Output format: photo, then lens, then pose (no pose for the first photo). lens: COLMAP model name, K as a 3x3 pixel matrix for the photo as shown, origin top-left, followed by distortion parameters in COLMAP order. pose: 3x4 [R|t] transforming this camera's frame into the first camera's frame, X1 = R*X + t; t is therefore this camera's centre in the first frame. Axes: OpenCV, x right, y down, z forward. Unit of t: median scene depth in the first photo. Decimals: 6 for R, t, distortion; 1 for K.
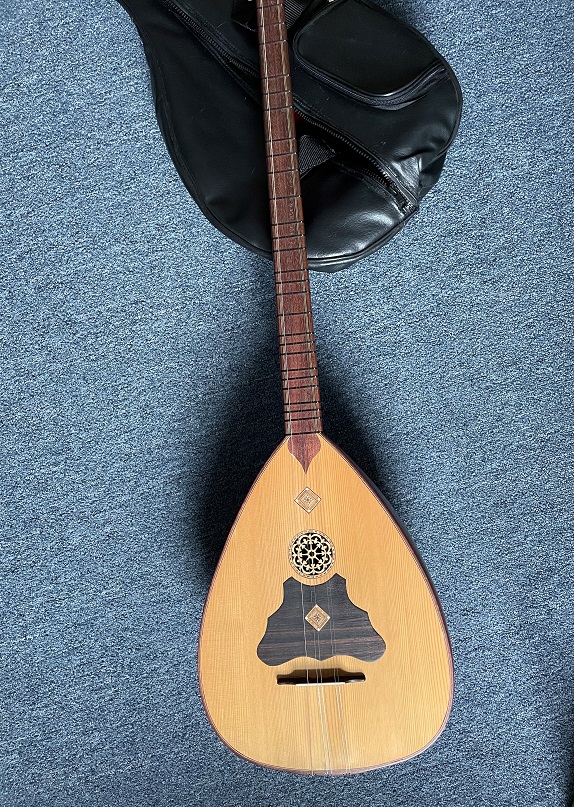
lens RADIAL K [[610.1, 0, 299.5], [0, 610.1, 403.5], [0, 0, 1]] dist [0.074217, -0.121477]
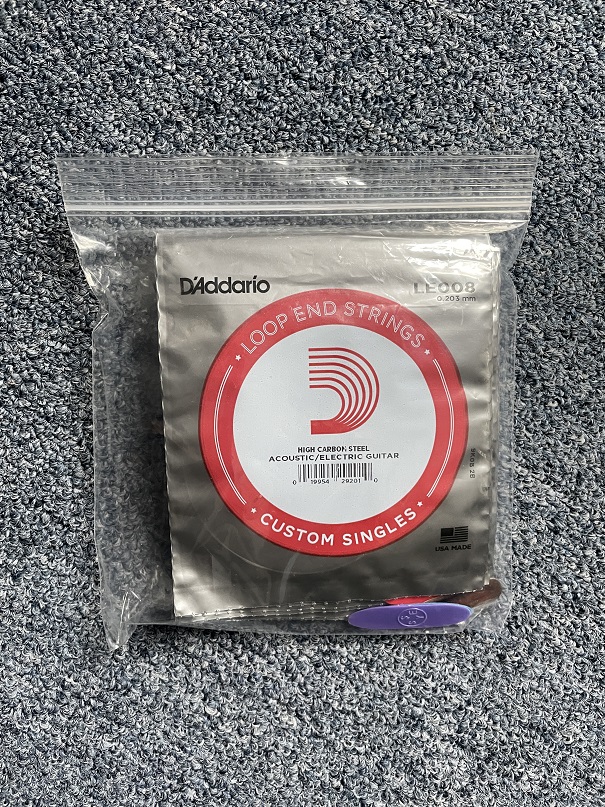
lens RADIAL K [[631.1, 0, 298.8], [0, 631.1, 402.7], [0, 0, 1]] dist [0.064514, -0.116008]
pose [[-0.627373, -0.777625, -0.041251, 0.263658], [0.778691, -0.626028, -0.041578, -0.015987], [0.006508, -0.058206, 0.998283, 0.892005]]
